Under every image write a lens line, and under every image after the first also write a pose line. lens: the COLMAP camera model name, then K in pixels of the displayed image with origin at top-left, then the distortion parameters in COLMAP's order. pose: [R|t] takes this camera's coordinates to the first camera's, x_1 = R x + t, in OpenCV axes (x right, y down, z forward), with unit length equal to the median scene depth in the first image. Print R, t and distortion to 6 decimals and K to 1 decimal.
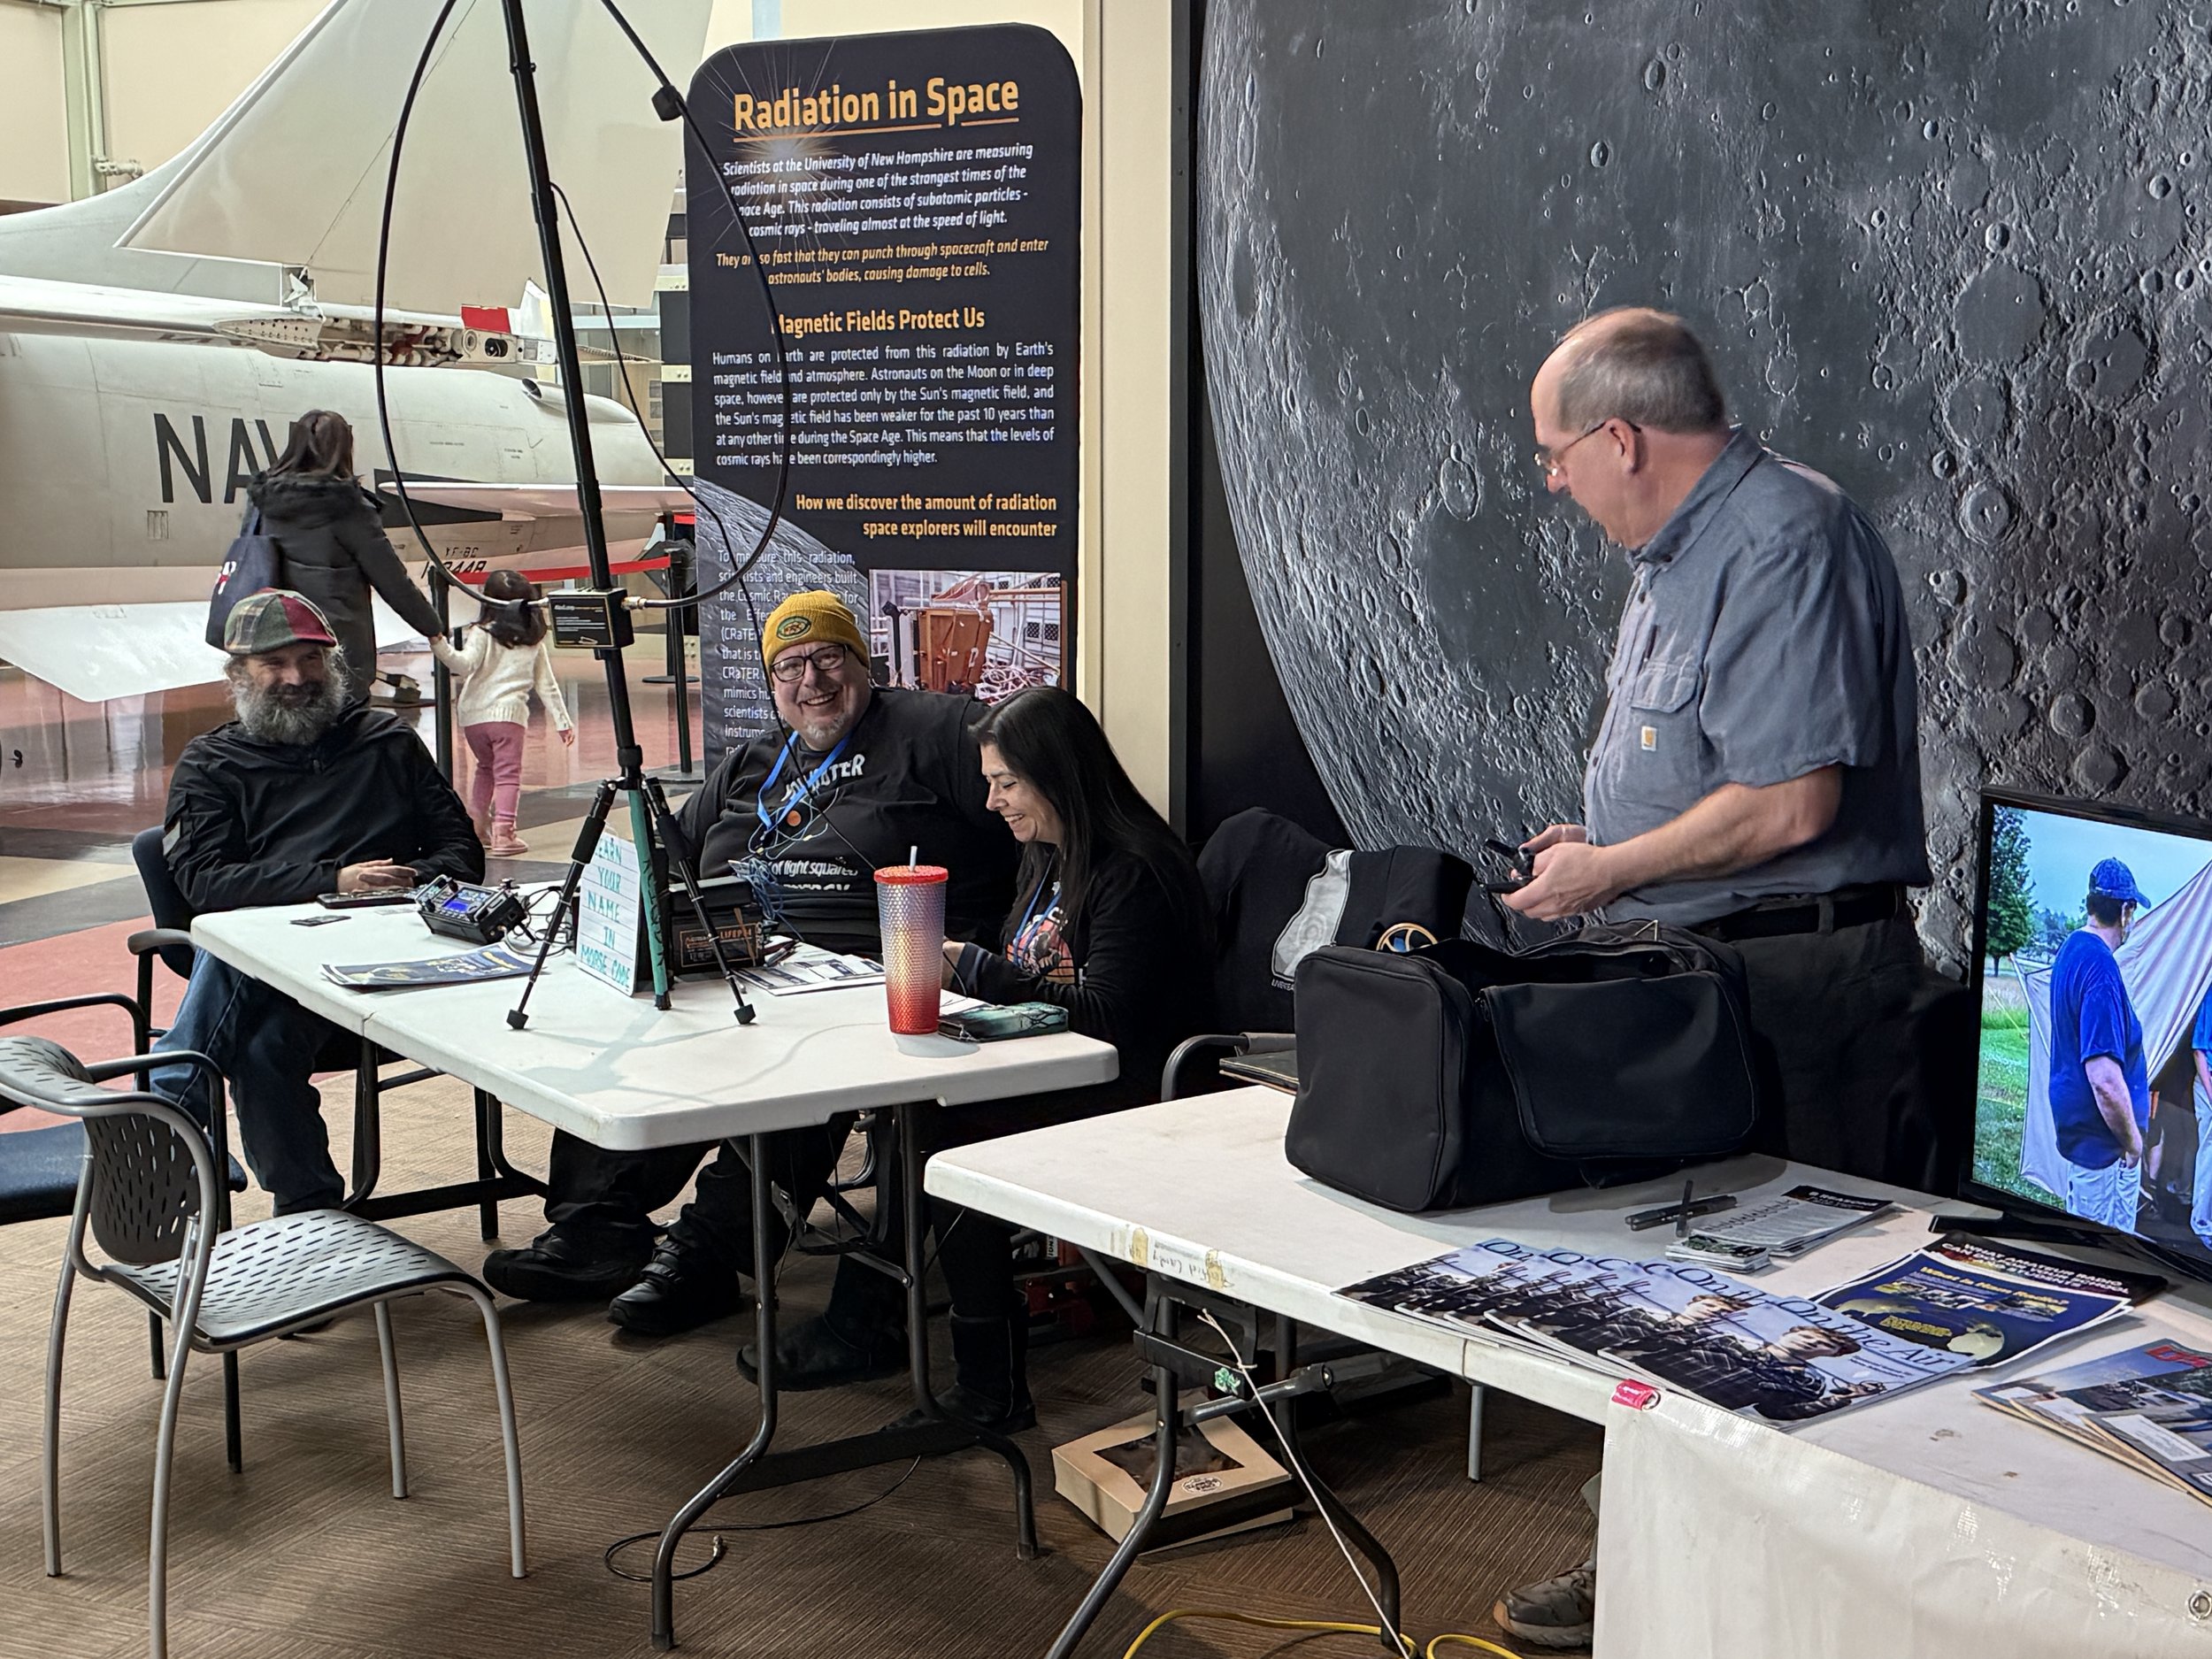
lens RADIAL K [[2966.8, 0, 1105.3], [0, 2966.8, 831.7], [0, 0, 1]] dist [0.150056, 0.000000]
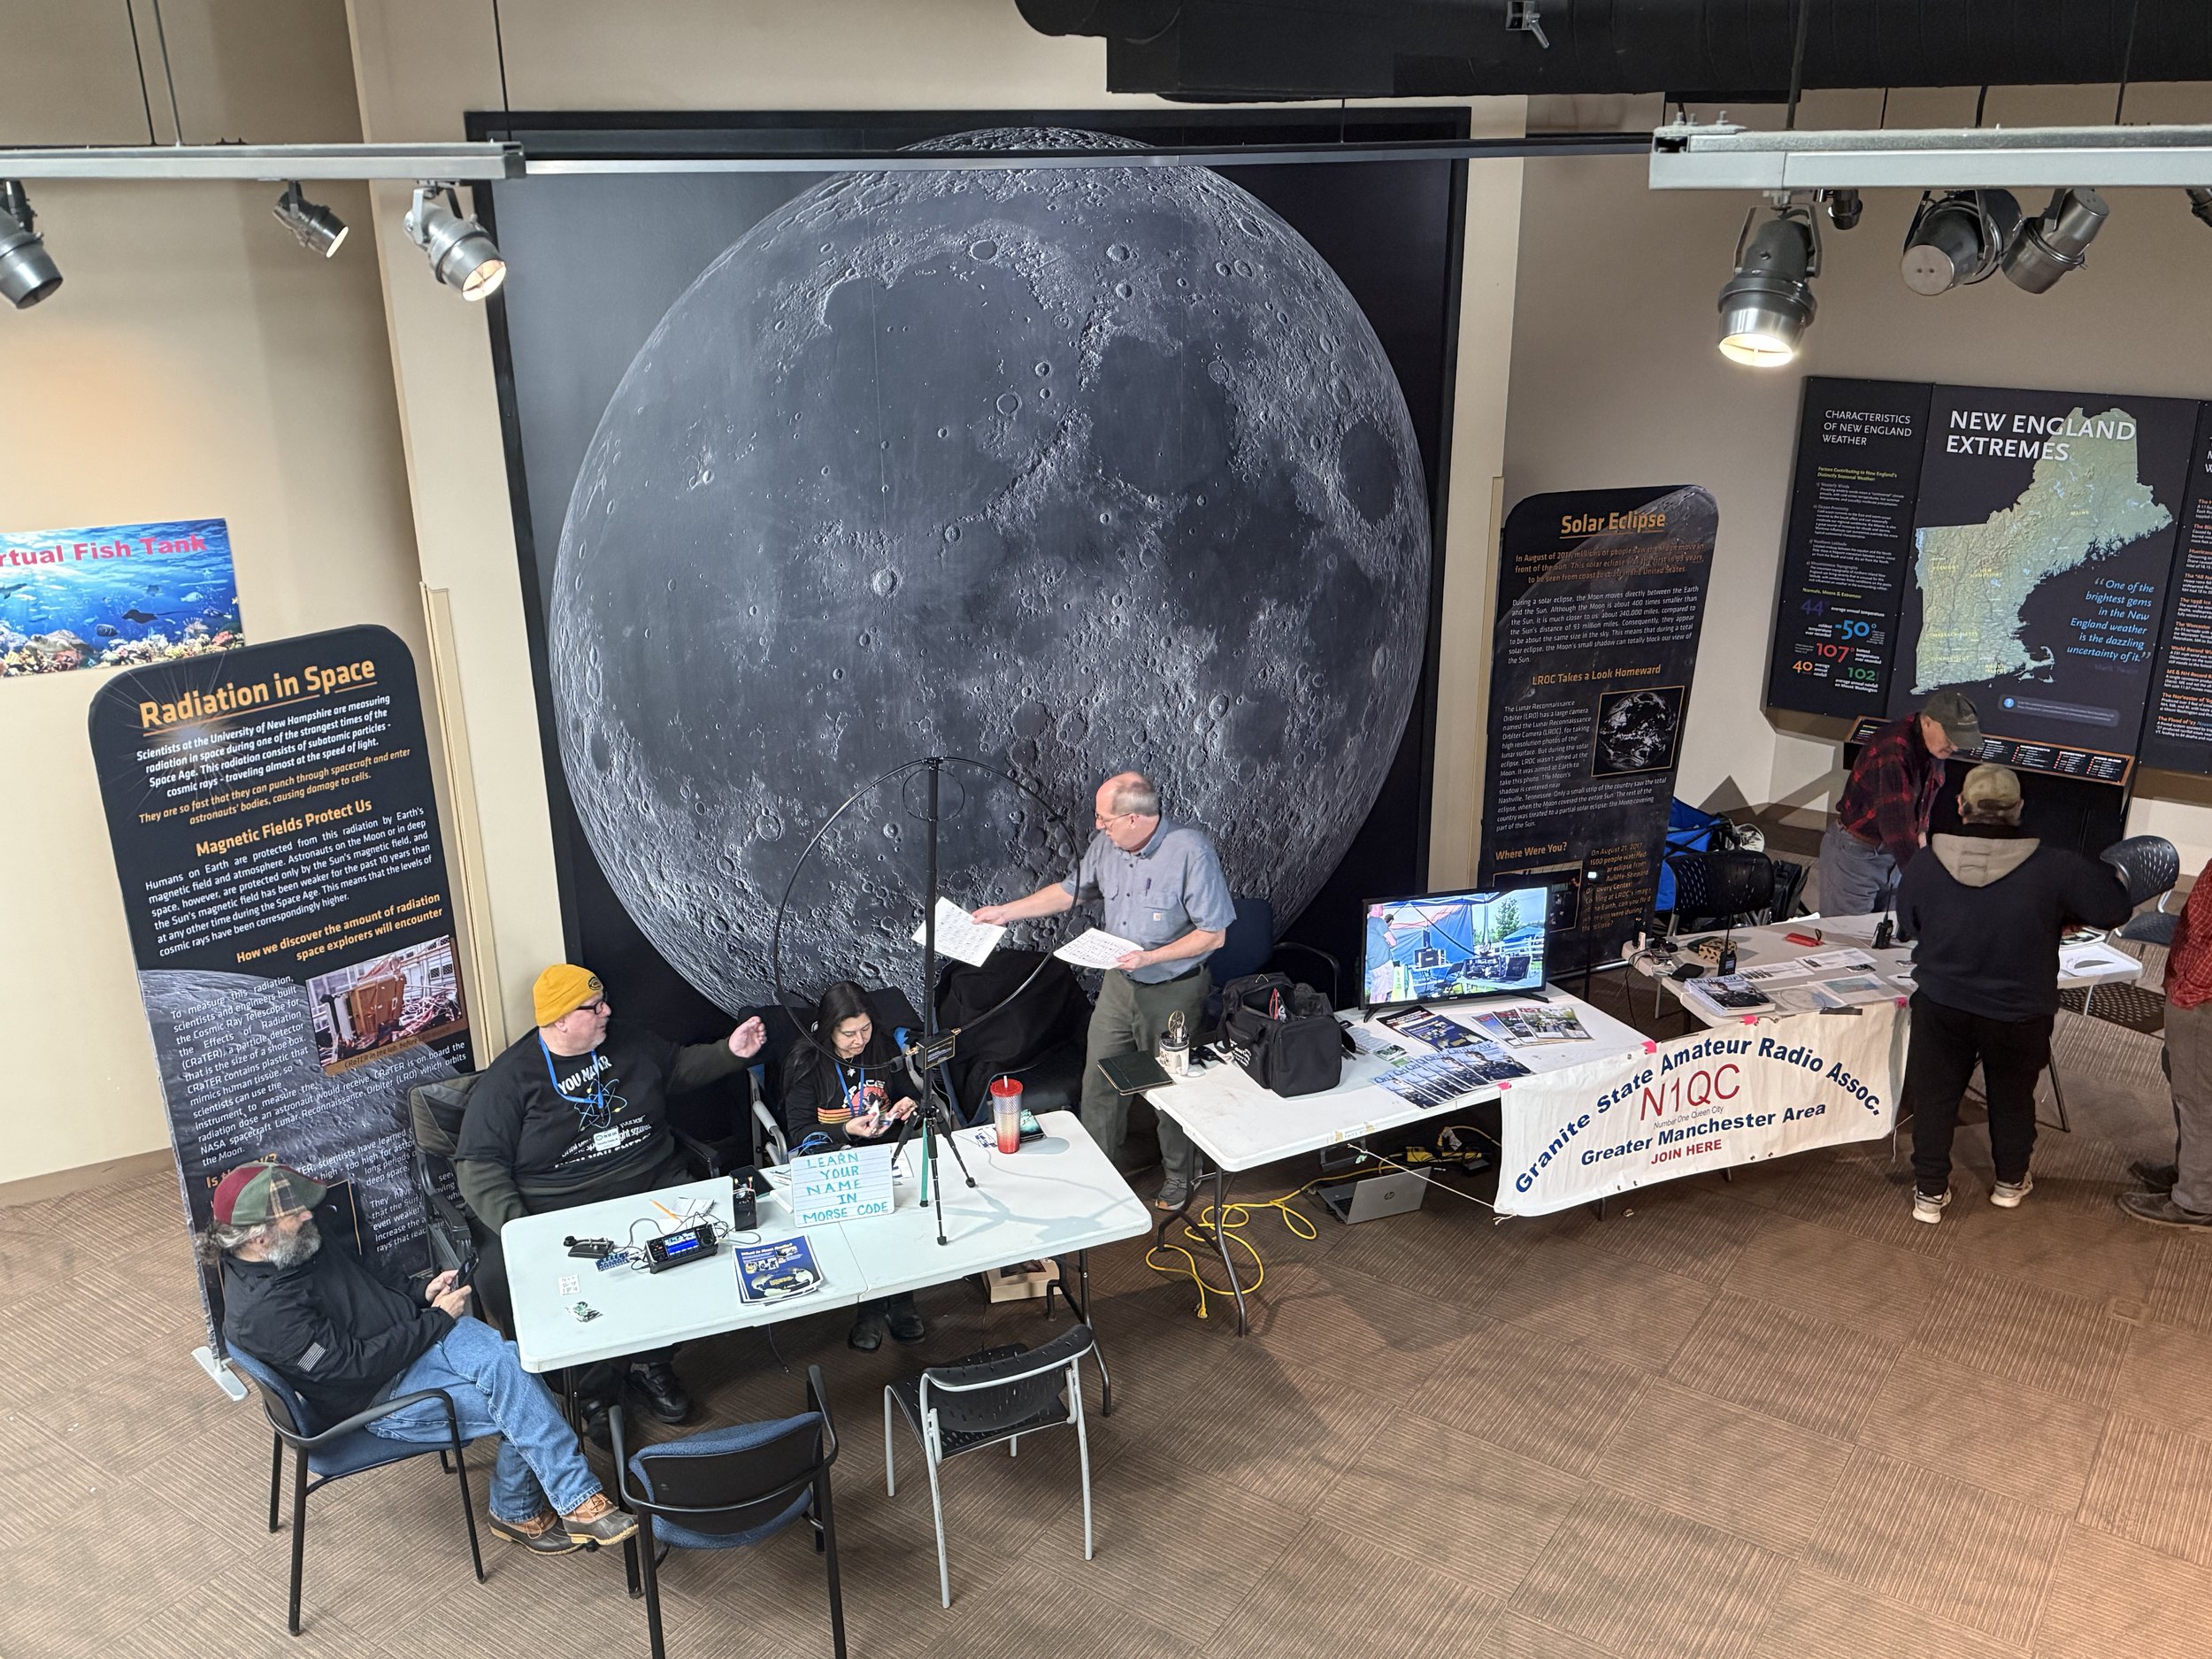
lens RADIAL K [[1899.0, 0, 1102.6], [0, 1899.0, 835.8], [0, 0, 1]] dist [0.081381, -0.019242]
pose [[0.195159, -0.335648, 0.921549, -1.004569], [0.145122, 0.939156, 0.311328, -0.461469], [-0.969976, 0.072979, 0.231995, 0.430448]]
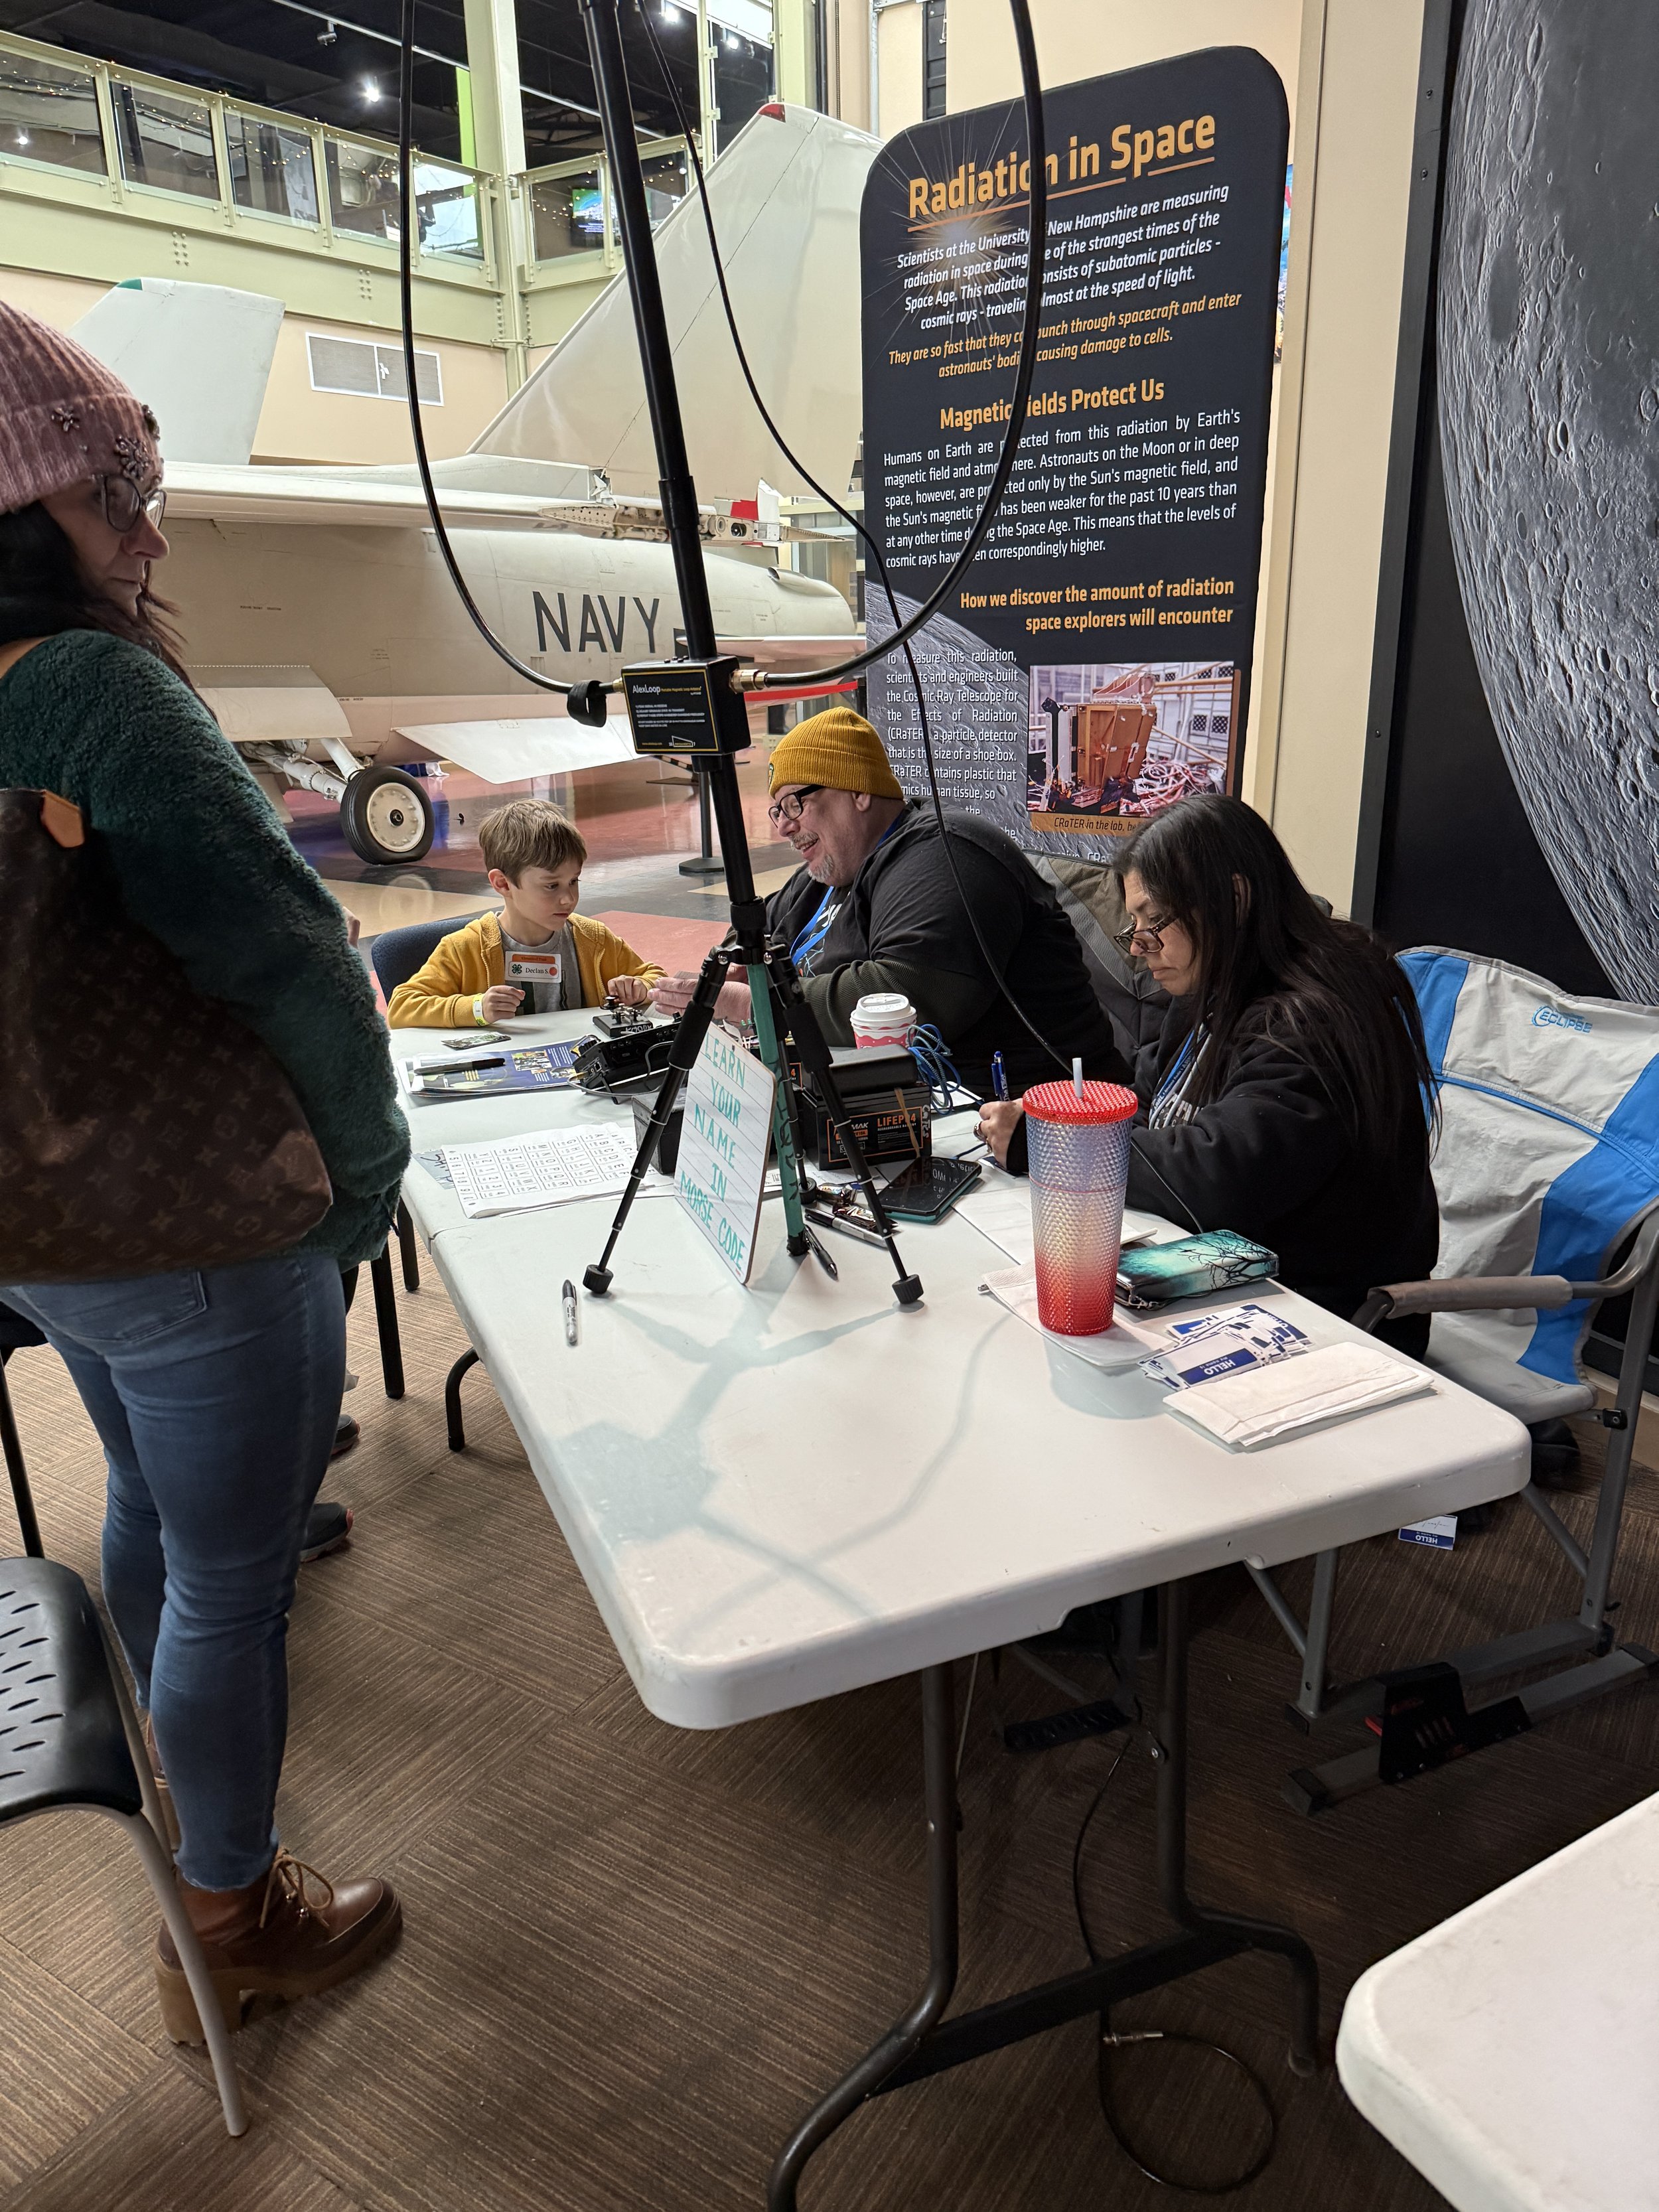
lens RADIAL K [[1596.7, 0, 798.3], [0, 1596.7, 1119.6], [0, 0, 1]] dist [0.018356, -0.031153]
pose [[0.982844, 0.033173, -0.181434, -0.060742], [-0.001801, 0.985372, 0.170406, -0.031335], [0.184432, -0.167156, 0.968526, 0.486529]]
